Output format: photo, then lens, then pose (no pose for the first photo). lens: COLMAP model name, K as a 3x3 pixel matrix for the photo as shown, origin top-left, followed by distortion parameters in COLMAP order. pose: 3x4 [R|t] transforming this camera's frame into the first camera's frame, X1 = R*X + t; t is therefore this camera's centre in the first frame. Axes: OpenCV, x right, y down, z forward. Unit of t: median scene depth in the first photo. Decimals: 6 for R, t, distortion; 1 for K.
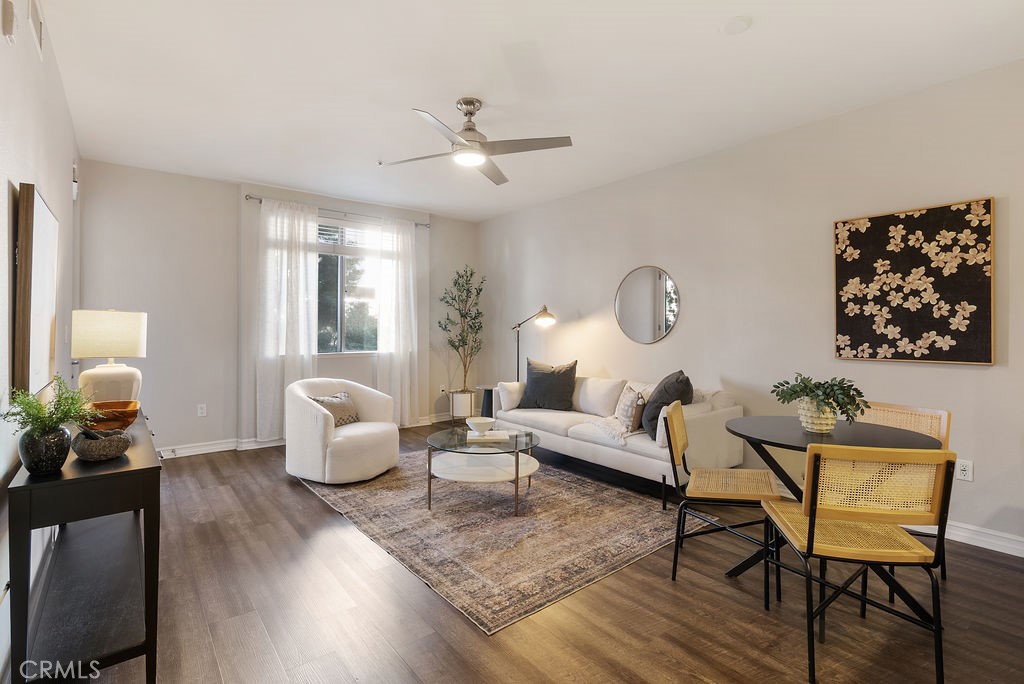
lens RADIAL K [[485.3, 0, 516.4], [0, 485.3, 328.3], [0, 0, 1]] dist [0.000620, 0.000344]
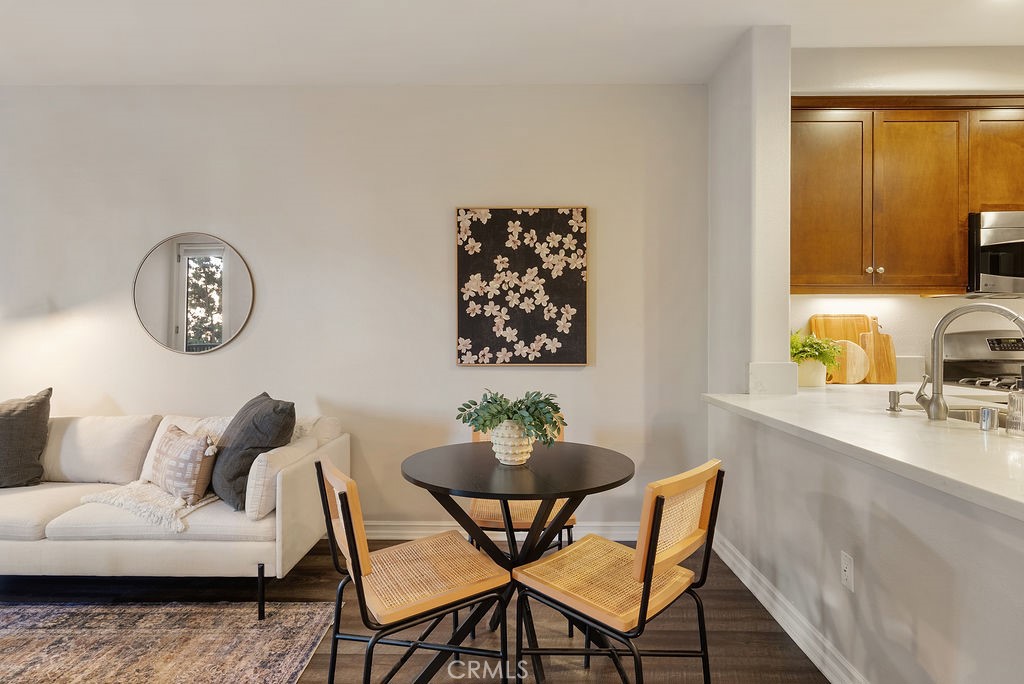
lens RADIAL K [[557.0, 0, 513.1], [0, 557.0, 330.5], [0, 0, 1]] dist [0.004548, 0.001495]
pose [[0.636913, 0.003037, 0.770930, -0.048225], [-0.002106, 0.999995, -0.002200, 0.002200], [-0.770933, -0.000223, 0.636916, 0.311089]]
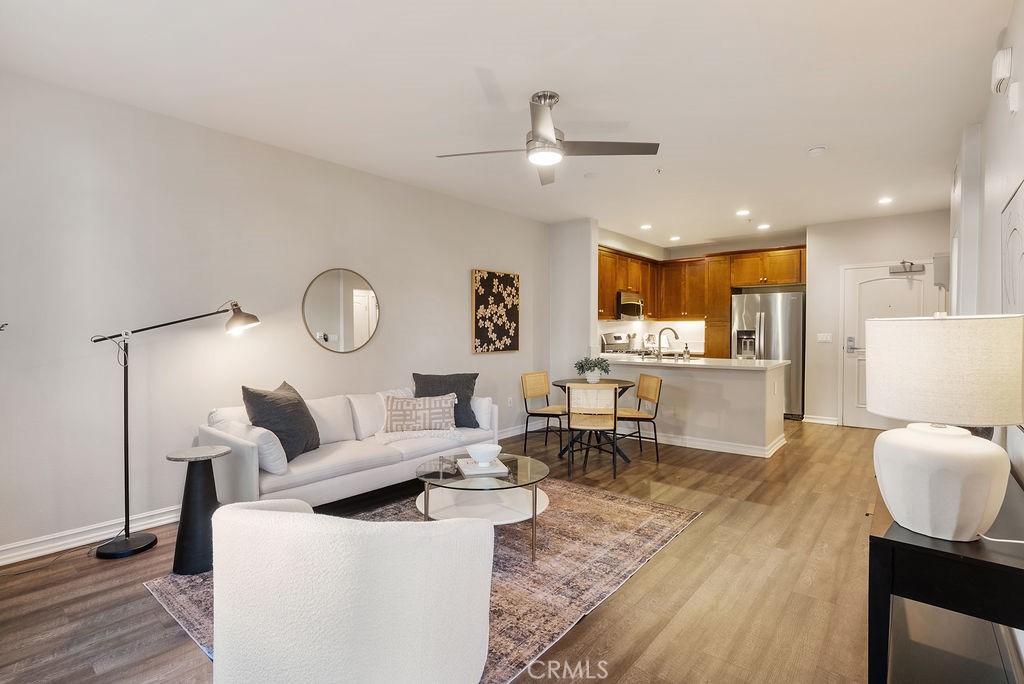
lens RADIAL K [[486.6, 0, 512.0], [0, 486.6, 342.0], [0, 0, 1]] dist [-0.001799, -0.000228]
pose [[-0.193083, -0.023148, 0.980909, -1.038382], [-0.000005, 0.999722, 0.023591, -0.015556], [-0.981182, 0.004550, -0.193029, 1.280796]]
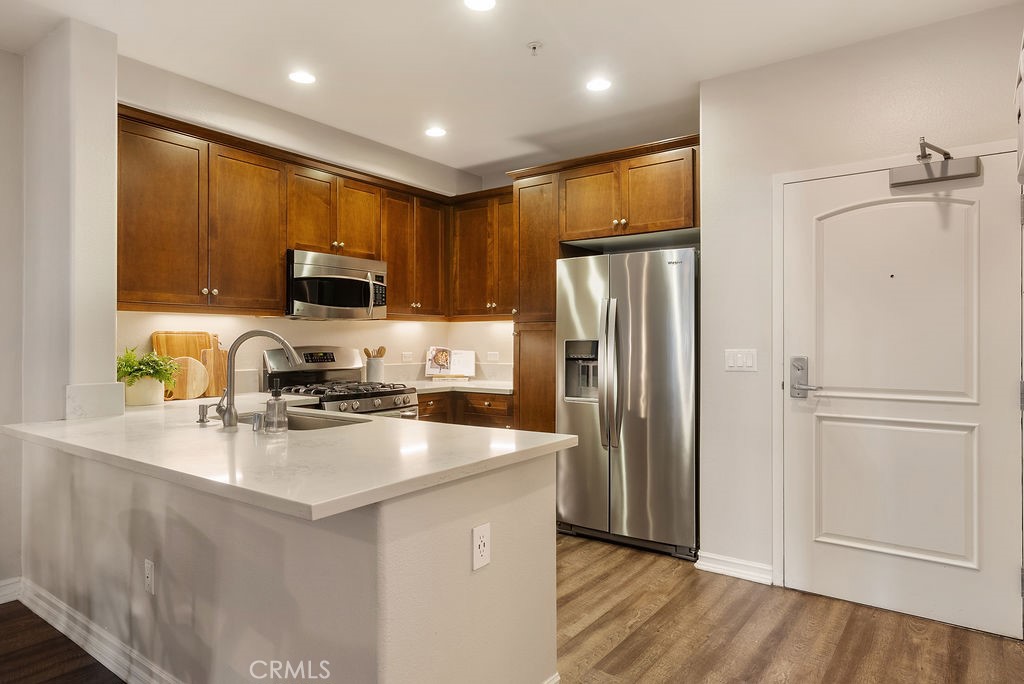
lens RADIAL K [[613.0, 0, 513.4], [0, 613.0, 340.1], [0, 0, 1]] dist [0.004597, 0.001493]
pose [[-0.253354, 0.001586, 0.967372, -0.151273], [-0.002088, 0.999995, -0.002186, -0.014141], [-0.967371, -0.002574, -0.253349, 0.187077]]
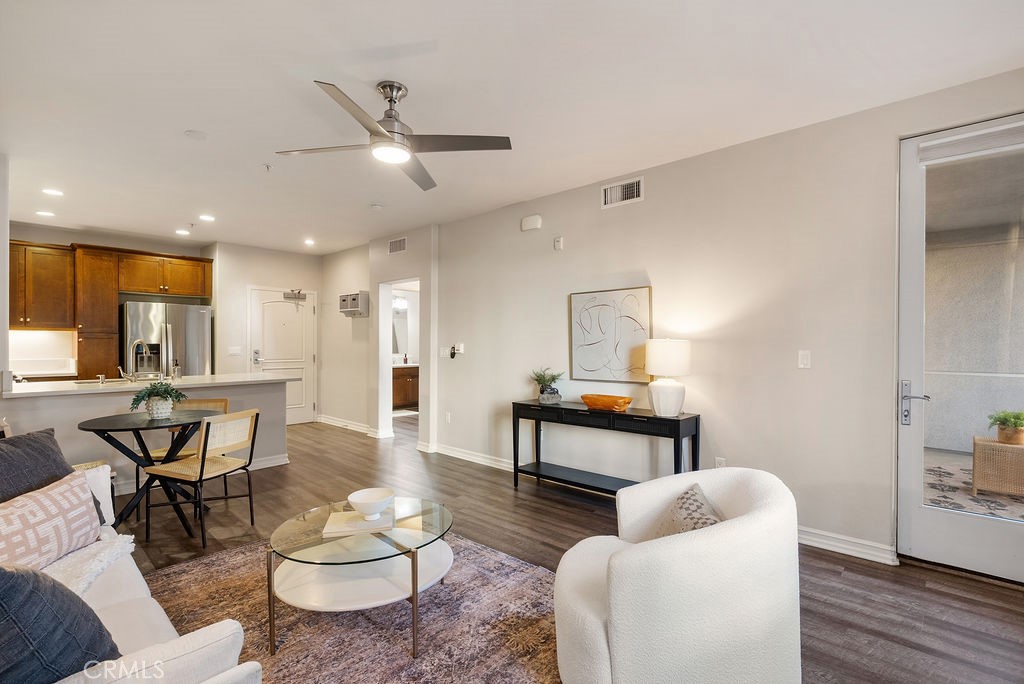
lens RADIAL K [[480.0, 0, 518.7], [0, 480.0, 341.3], [0, 0, 1]] dist [-0.001261, 0.000335]
pose [[-0.988929, -0.003413, -0.148349, -0.199498], [-0.002549, 0.999979, -0.006011, -0.018901], [0.148367, -0.005567, -0.988917, 1.926373]]
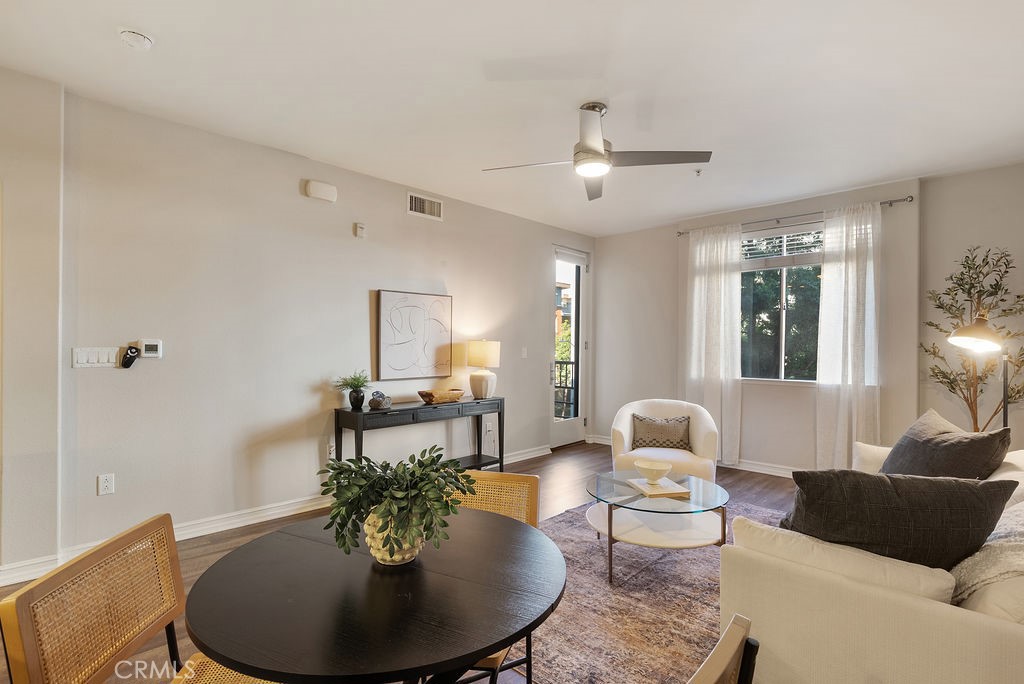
lens RADIAL K [[494.1, 0, 514.5], [0, 494.1, 347.6], [0, 0, 1]] dist [-0.000761, -0.000159]
pose [[0.122586, 0.002964, -0.992453, 0.840858], [-0.006380, 0.999977, 0.002199, -0.012362], [0.992437, 0.006062, 0.122602, 0.763231]]
